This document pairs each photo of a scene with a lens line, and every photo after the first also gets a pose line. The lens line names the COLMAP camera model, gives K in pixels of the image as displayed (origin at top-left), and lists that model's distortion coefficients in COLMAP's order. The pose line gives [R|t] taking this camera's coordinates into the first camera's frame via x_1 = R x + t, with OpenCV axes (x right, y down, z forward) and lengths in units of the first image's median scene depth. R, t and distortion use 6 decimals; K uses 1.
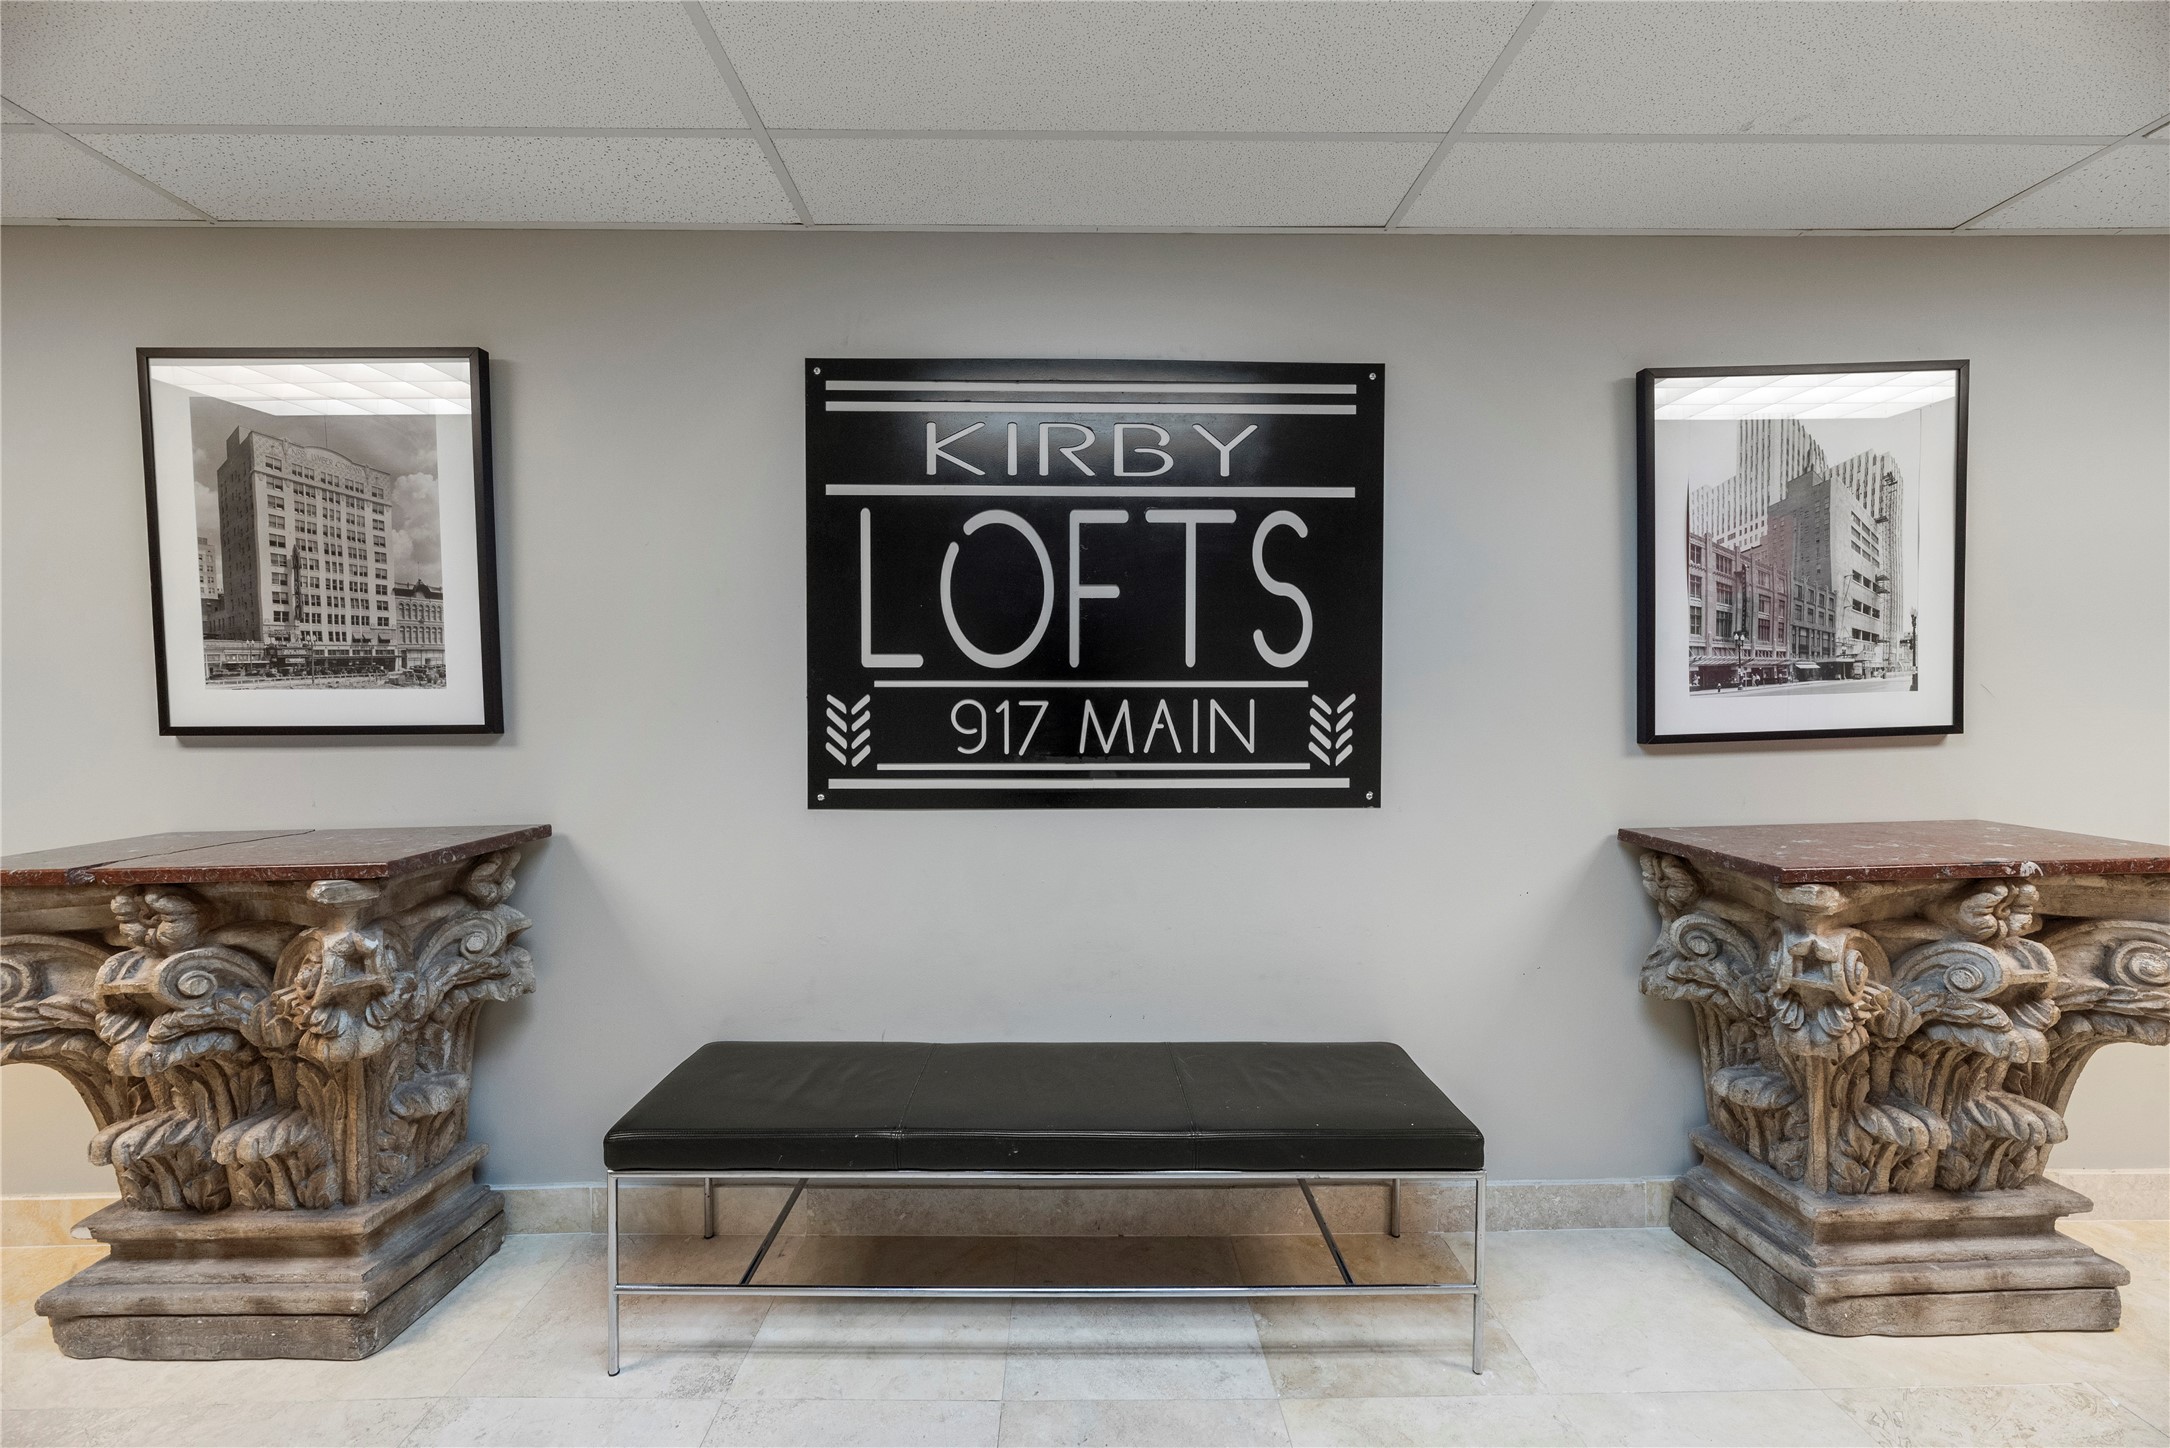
lens RADIAL K [[880.3, 0, 1082.7], [0, 880.3, 720.3], [0, 0, 1]] dist [0.001455, 0.000122]
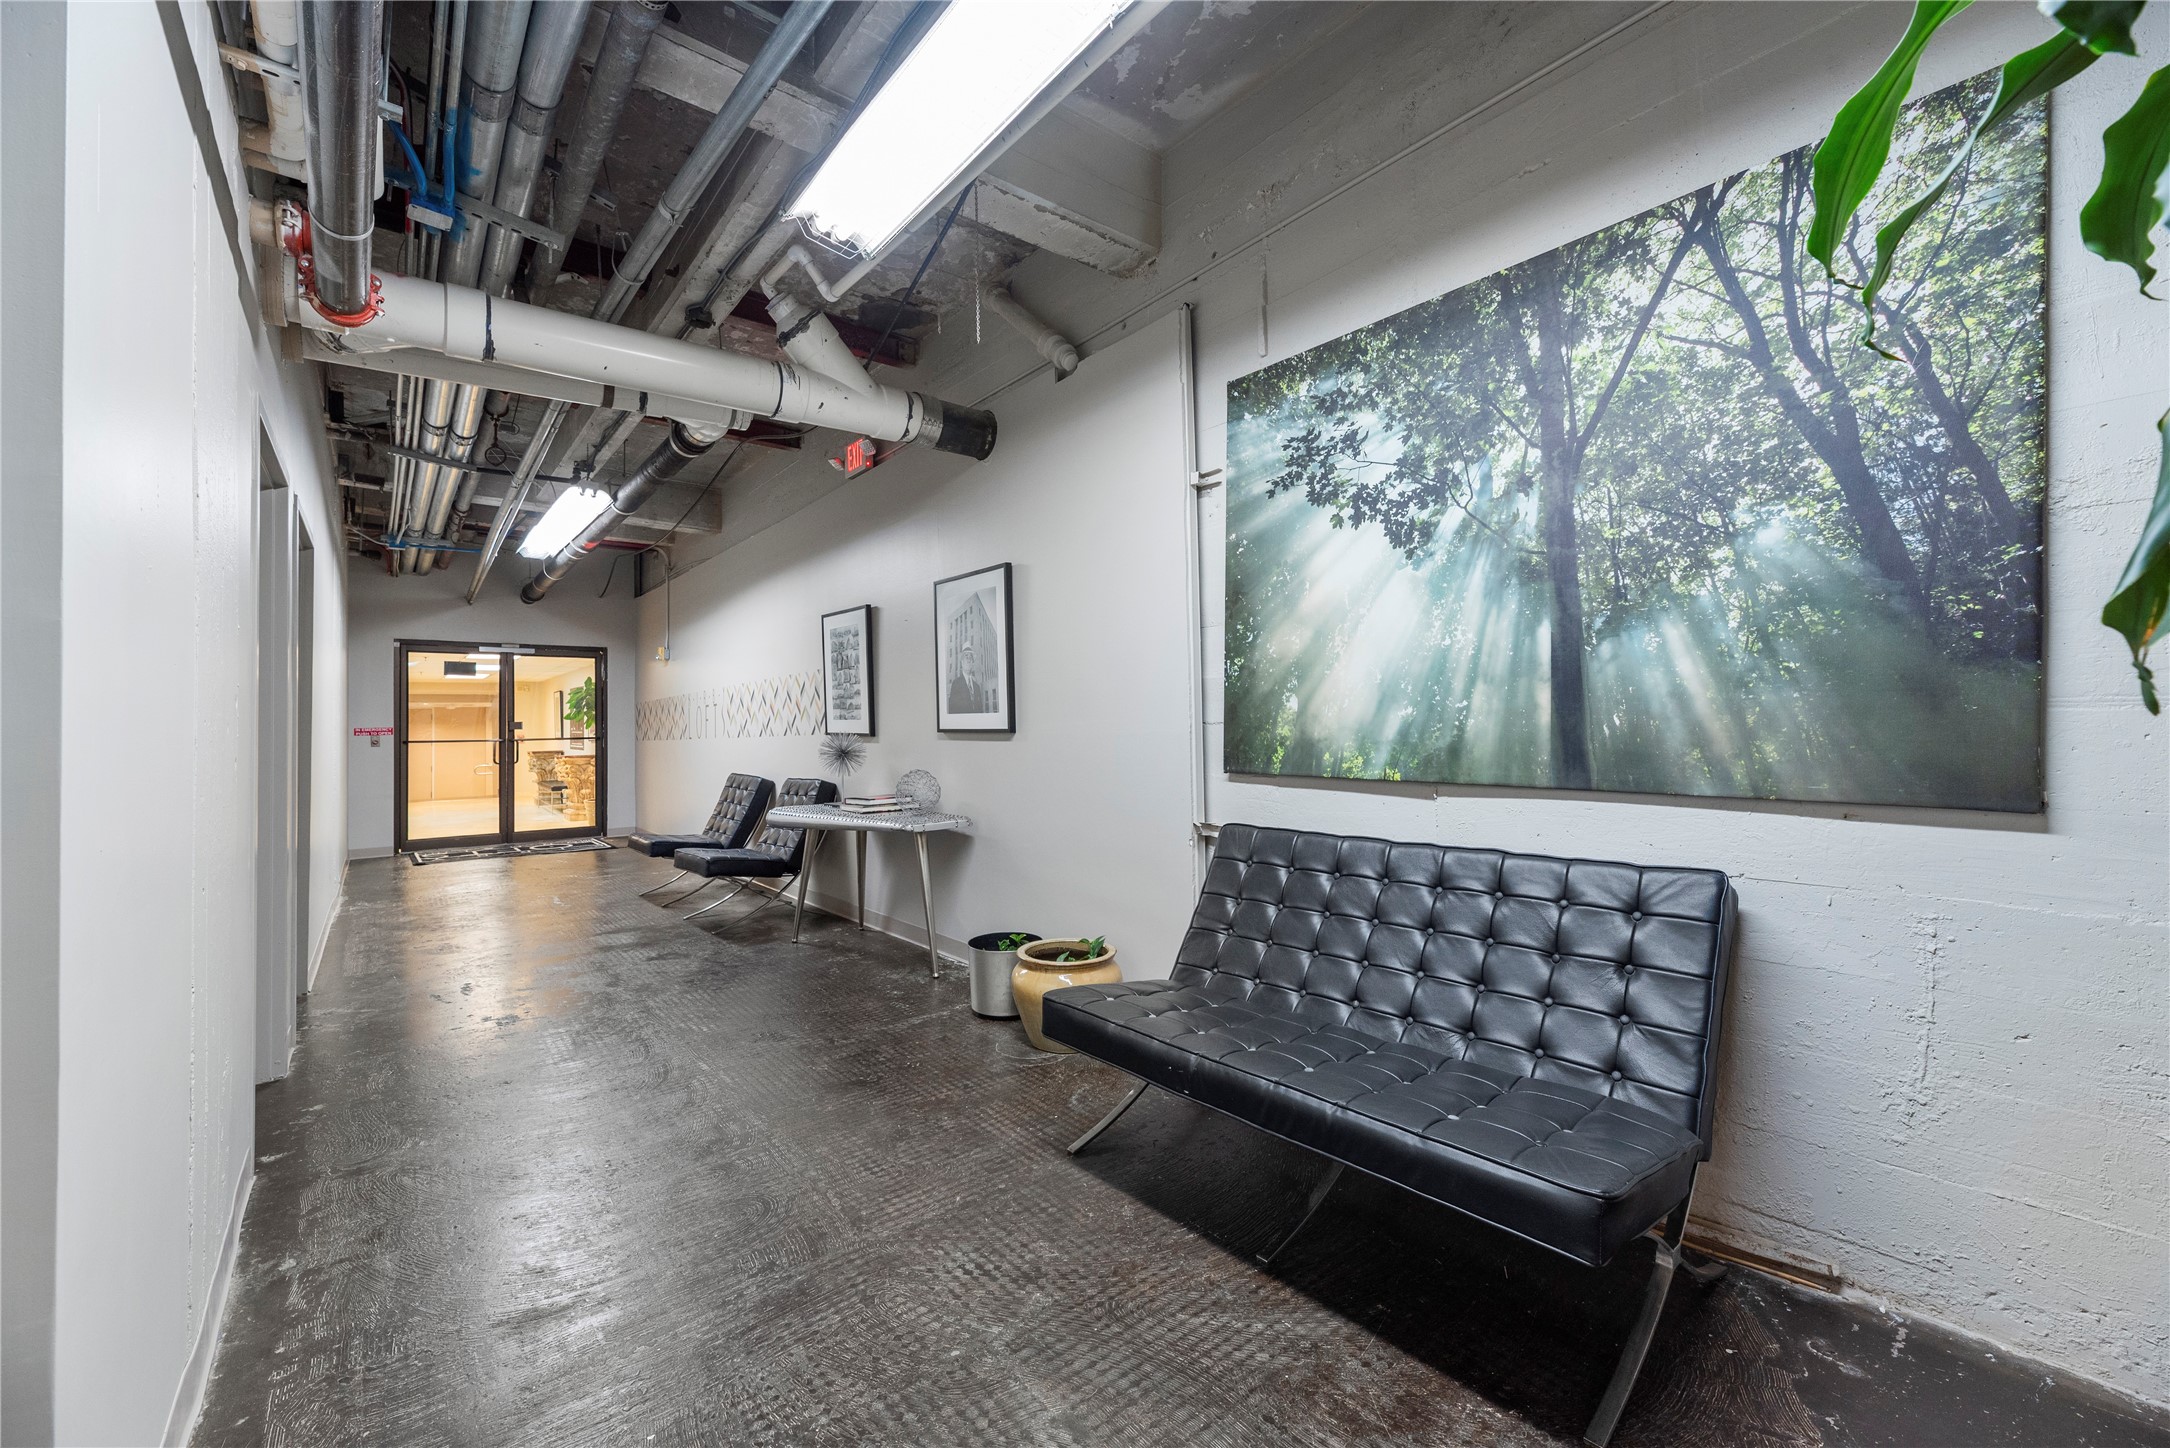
lens RADIAL K [[880.3, 0, 1083.6], [0, 880.3, 723.2], [0, 0, 1]] dist [0.001455, 0.000122]
pose [[0.619902, -0.001633, -0.784678, 1.198026], [-0.017708, 0.999714, -0.016070, 0.021689], [0.784480, 0.023857, 0.619695, -0.237112]]
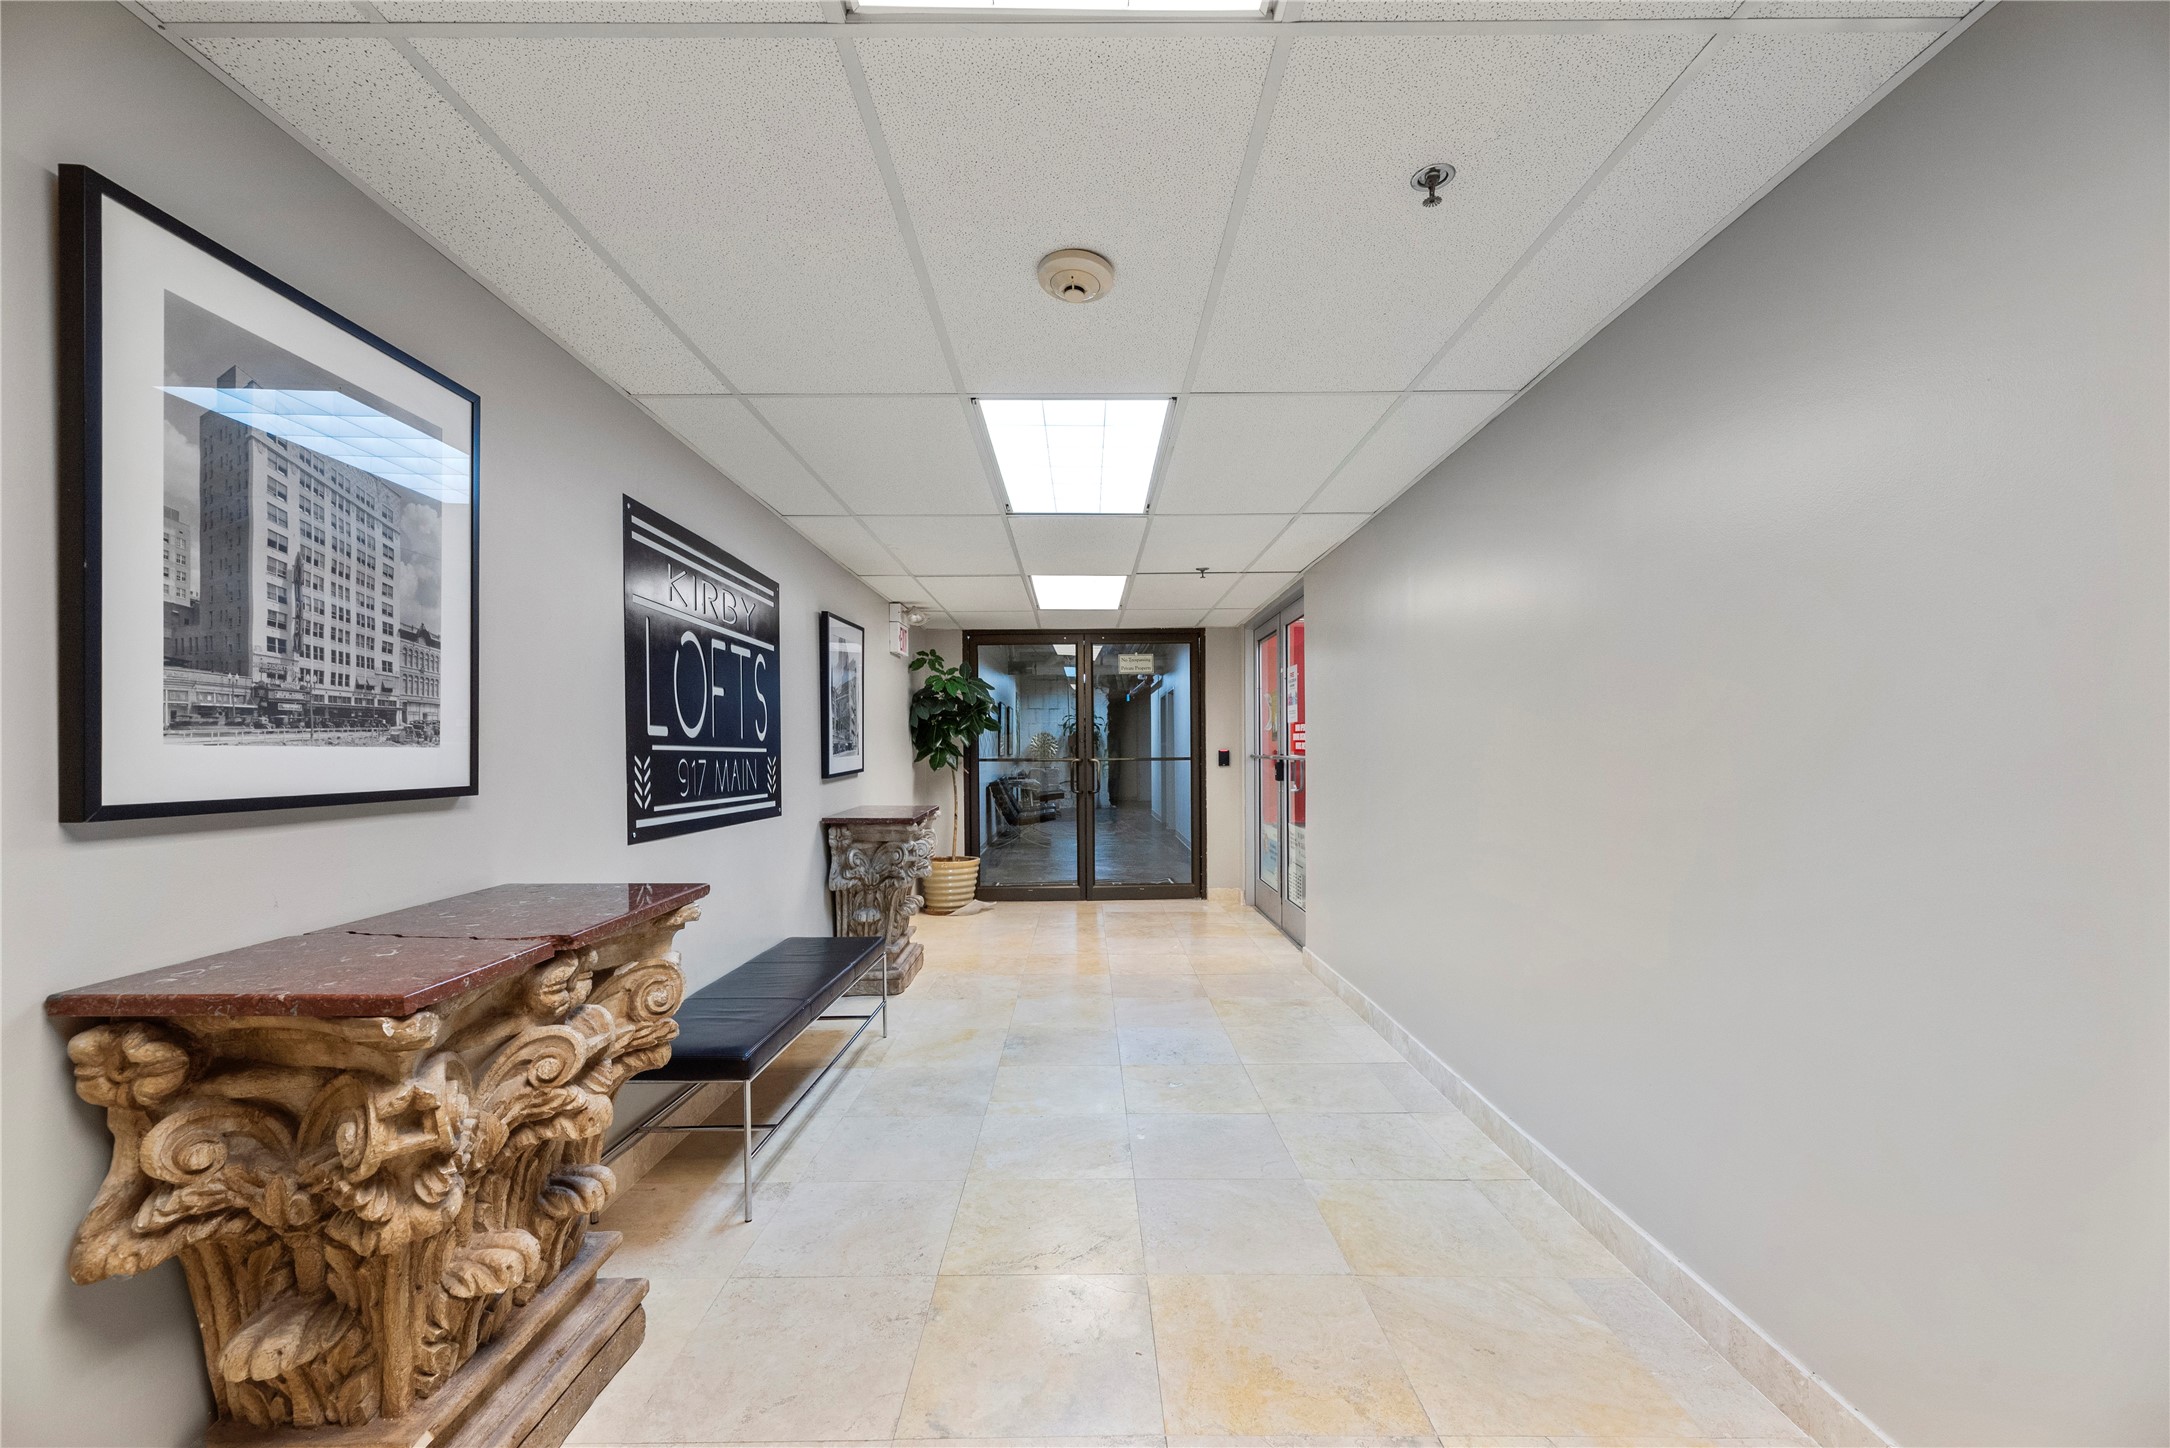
lens RADIAL K [[880.3, 0, 1086.7], [0, 880.3, 743.2], [0, 0, 1]] dist [0.001455, 0.000122]
pose [[0.012184, 0.016920, 0.999783, -1.624491], [0.026663, 0.999496, -0.017240, -0.007113], [-0.999570, 0.026867, 0.011726, 0.328076]]
